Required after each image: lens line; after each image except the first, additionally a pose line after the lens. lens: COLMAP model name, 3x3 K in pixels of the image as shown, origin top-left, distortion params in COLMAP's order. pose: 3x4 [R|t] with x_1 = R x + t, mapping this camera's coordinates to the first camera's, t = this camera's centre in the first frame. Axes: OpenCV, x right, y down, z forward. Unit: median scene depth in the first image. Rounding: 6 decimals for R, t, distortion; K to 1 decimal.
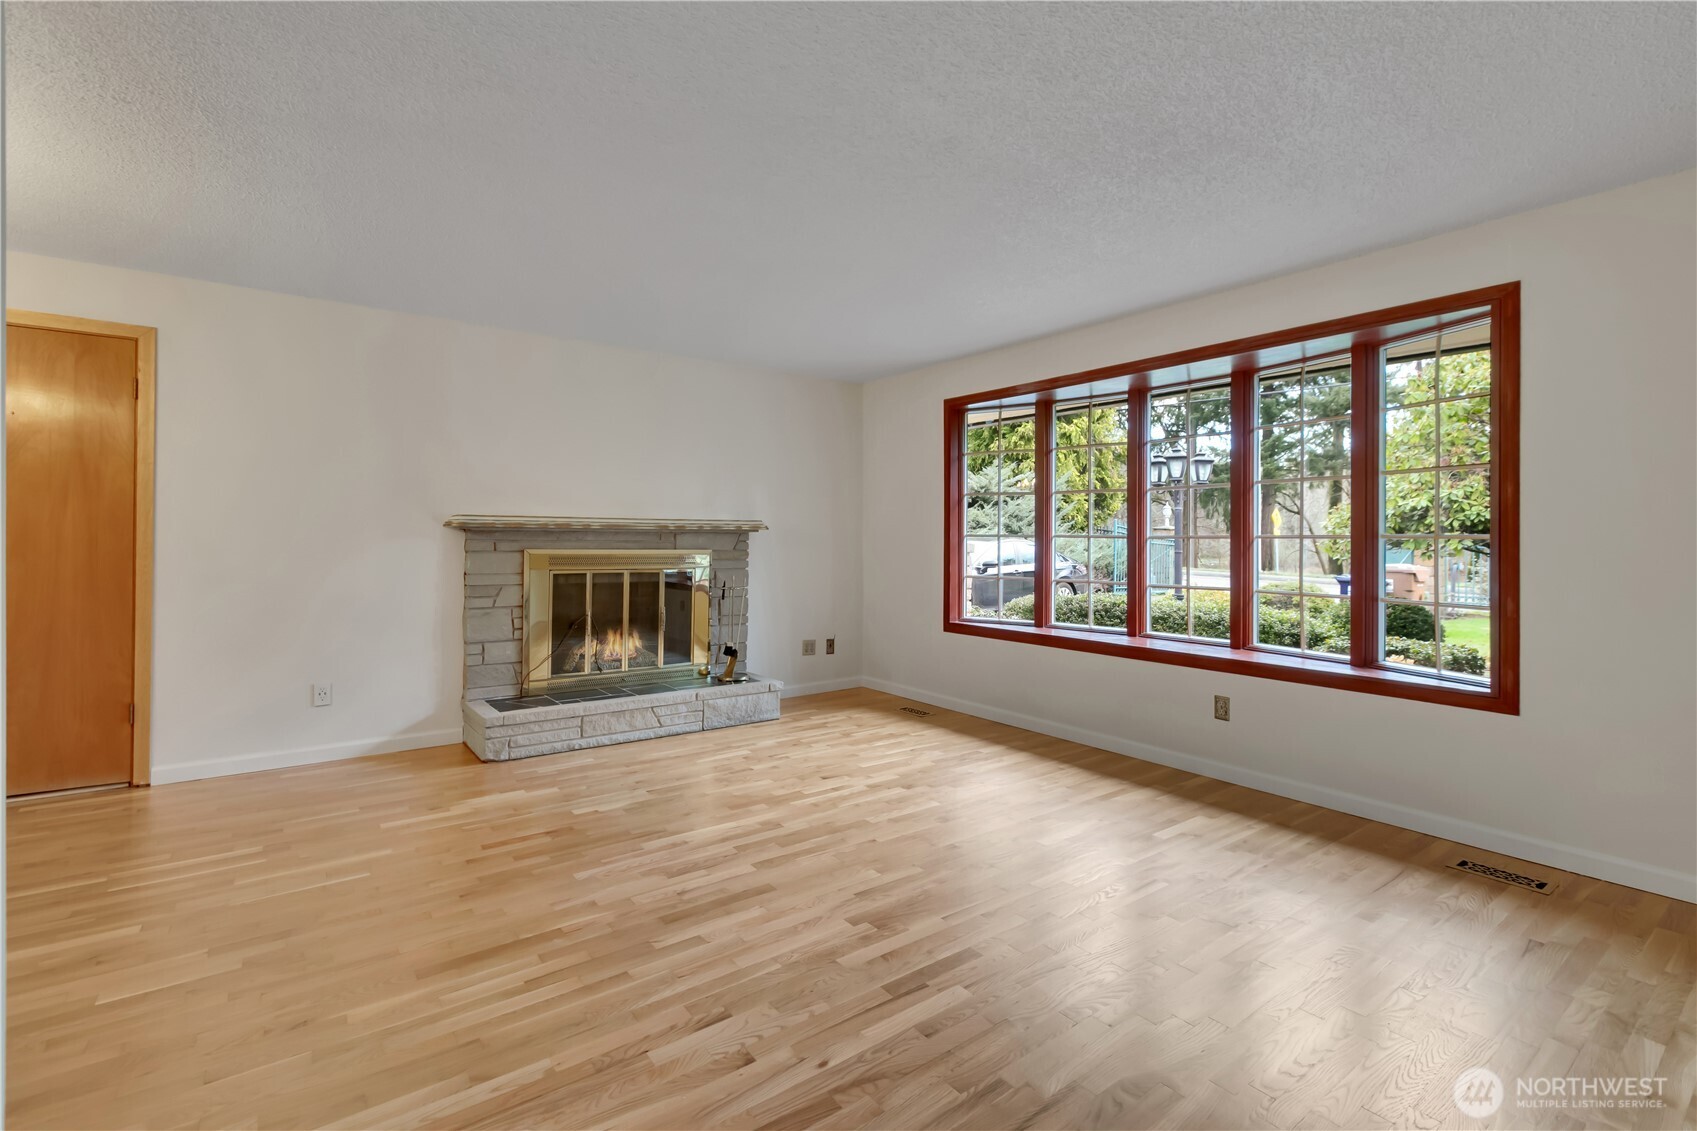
lens RADIAL K [[778.8, 0, 850.3], [0, 778.8, 537.3], [0, 0, 1]] dist [0.016562, 0.000104]
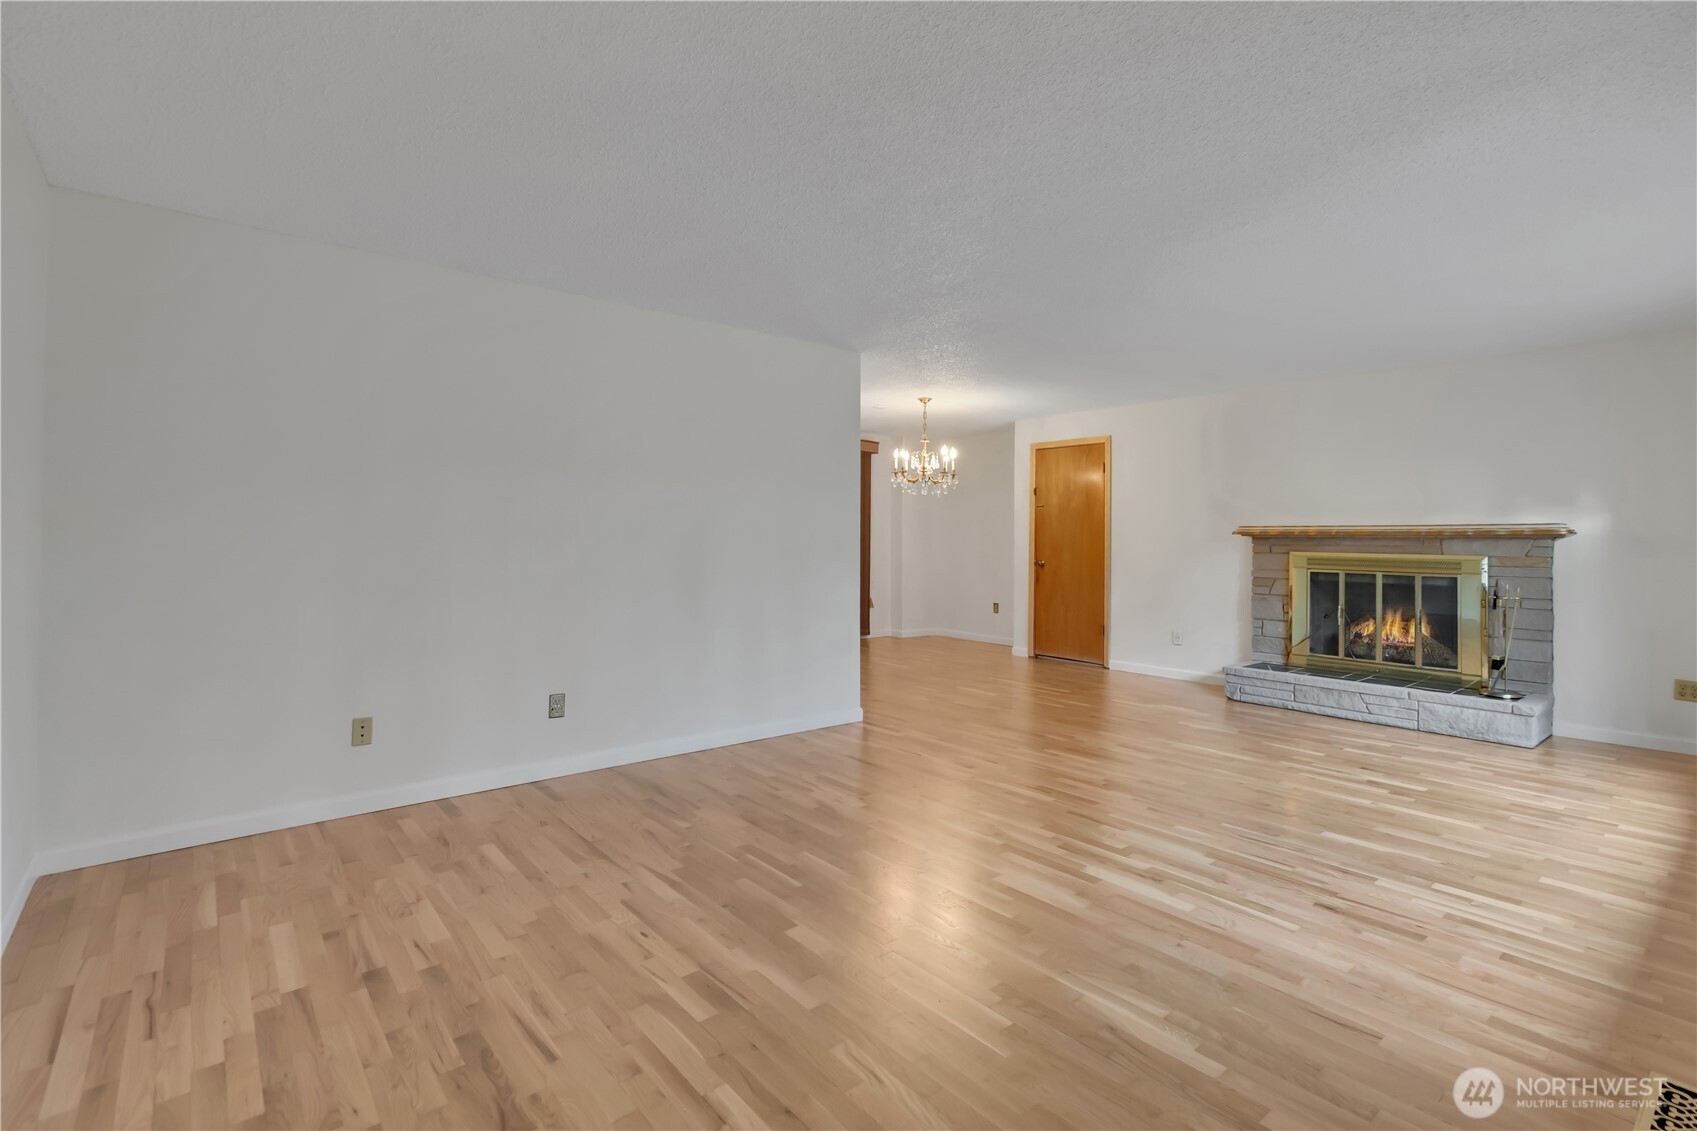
lens RADIAL K [[778.8, 0, 850.3], [0, 778.8, 537.3], [0, 0, 1]] dist [0.016562, 0.000104]
pose [[0.043687, -0.009592, -0.998999, 0.912500], [-0.001741, 0.999952, -0.009678, 0.005905], [0.999044, 0.002162, 0.043669, 0.234714]]
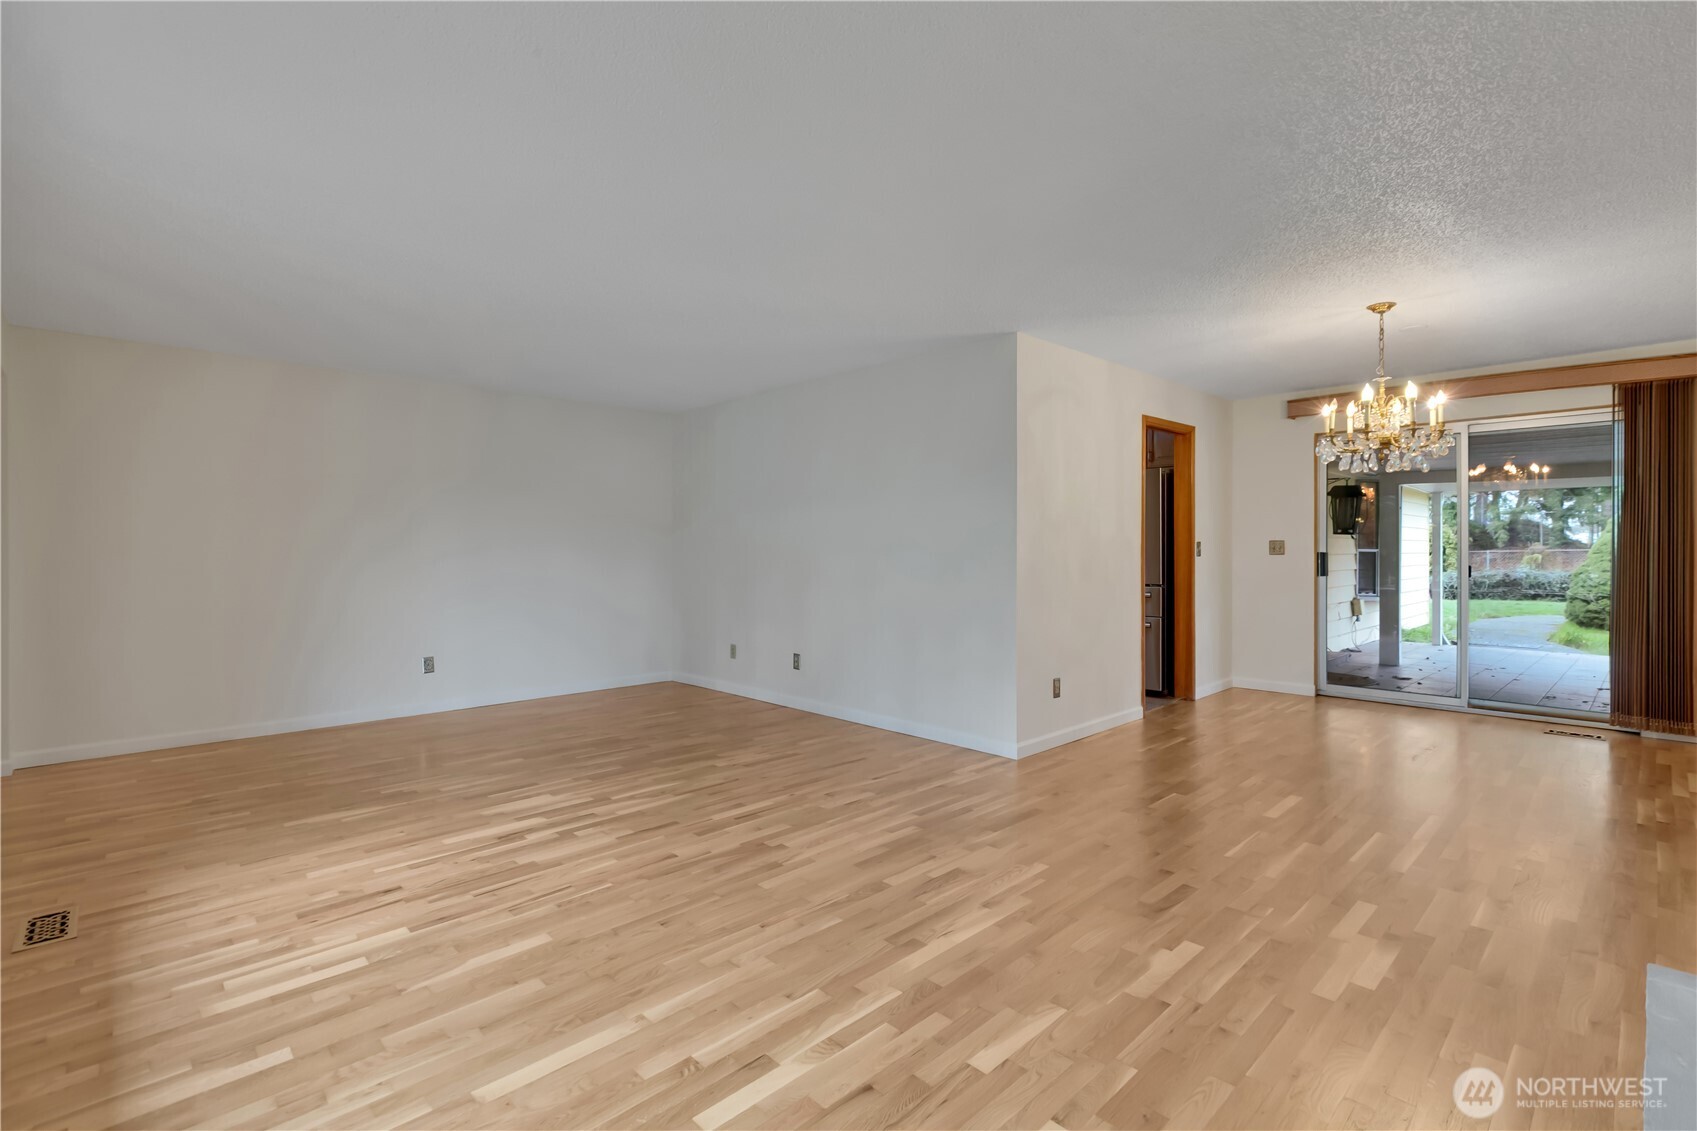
lens RADIAL K [[745.5, 0, 855.8], [0, 745.5, 556.3], [0, 0, 1]] dist [0.015871, -0.000030]
pose [[-0.991186, -0.002660, -0.132453, 0.027201], [-0.003157, 0.999989, 0.003539, 0.003614], [0.132442, 0.003926, -0.991183, 1.289647]]
